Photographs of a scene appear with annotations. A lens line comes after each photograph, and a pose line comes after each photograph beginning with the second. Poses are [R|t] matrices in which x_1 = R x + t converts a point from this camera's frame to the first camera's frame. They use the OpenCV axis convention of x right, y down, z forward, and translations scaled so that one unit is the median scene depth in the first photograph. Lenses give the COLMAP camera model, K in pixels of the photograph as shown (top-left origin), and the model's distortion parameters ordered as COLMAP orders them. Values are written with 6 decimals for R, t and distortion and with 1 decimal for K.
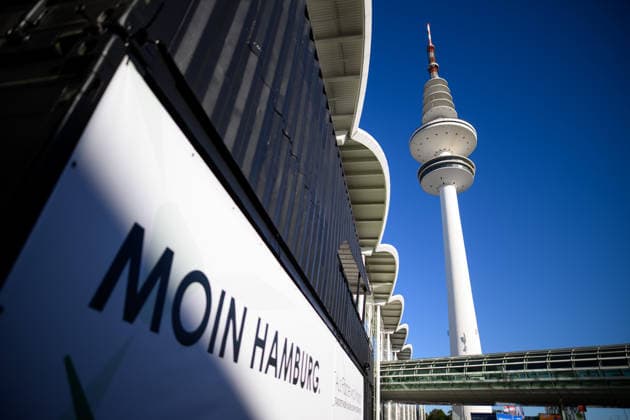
lens RADIAL K [[362.5, 0, 317.0], [0, 362.5, 210.9], [0, 0, 1]] dist [-0.022658, -0.002411]
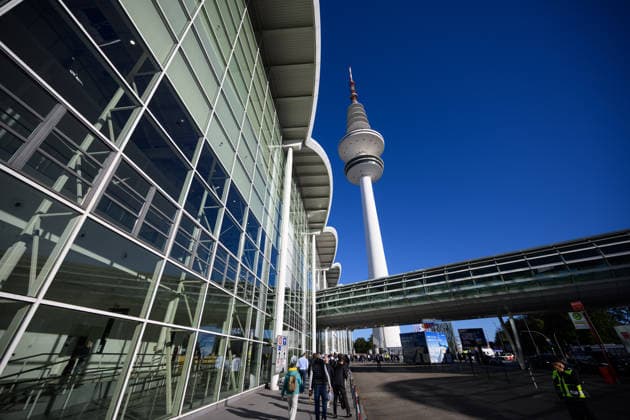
lens RADIAL K [[244.7, 0, 314.4], [0, 244.7, 211.5], [0, 0, 1]] dist [-0.004429, -0.000361]
pose [[0.987976, -0.015864, 0.153793, 0.102064], [0.015039, 0.999866, 0.006525, 0.288672], [-0.153876, -0.004134, 0.988082, 0.485295]]
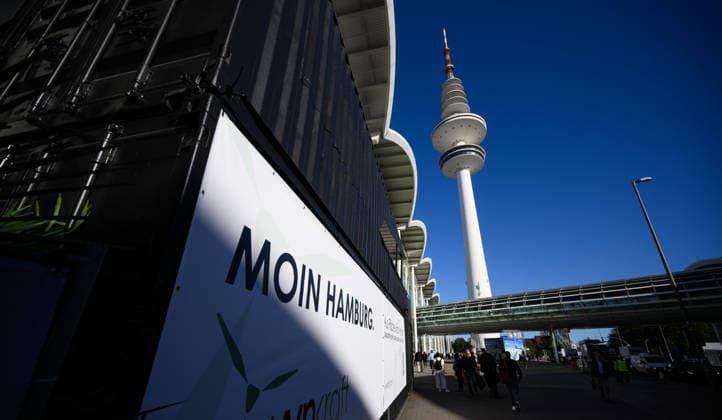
lens RADIAL K [[281.4, 0, 362.7], [0, 281.4, 241.2], [0, 0, 1]] dist [0.000636, -0.000120]
pose [[0.997151, -0.075274, -0.004778, -0.000455], [0.075127, 0.985579, 0.151627, -0.001642], [-0.006704, -0.151554, 0.988426, -0.006285]]
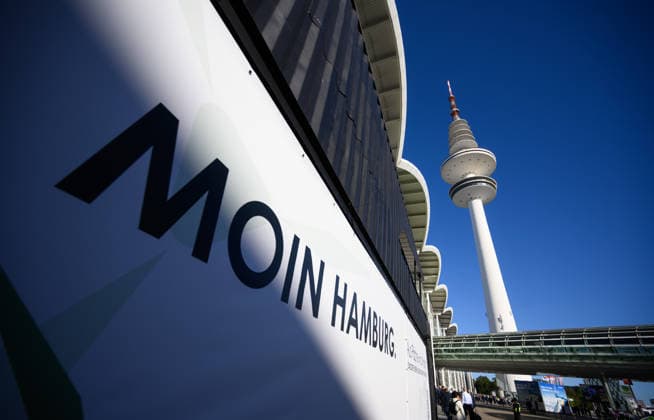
lens RADIAL K [[255.5, 0, 327.8], [0, 255.5, 218.9], [0, 0, 1]] dist [-0.002322, 0.000426]
pose [[0.981637, -0.073552, -0.176007, -0.003378], [0.067179, 0.996861, -0.041902, 0.011392], [0.178537, 0.029308, 0.983497, 0.020069]]
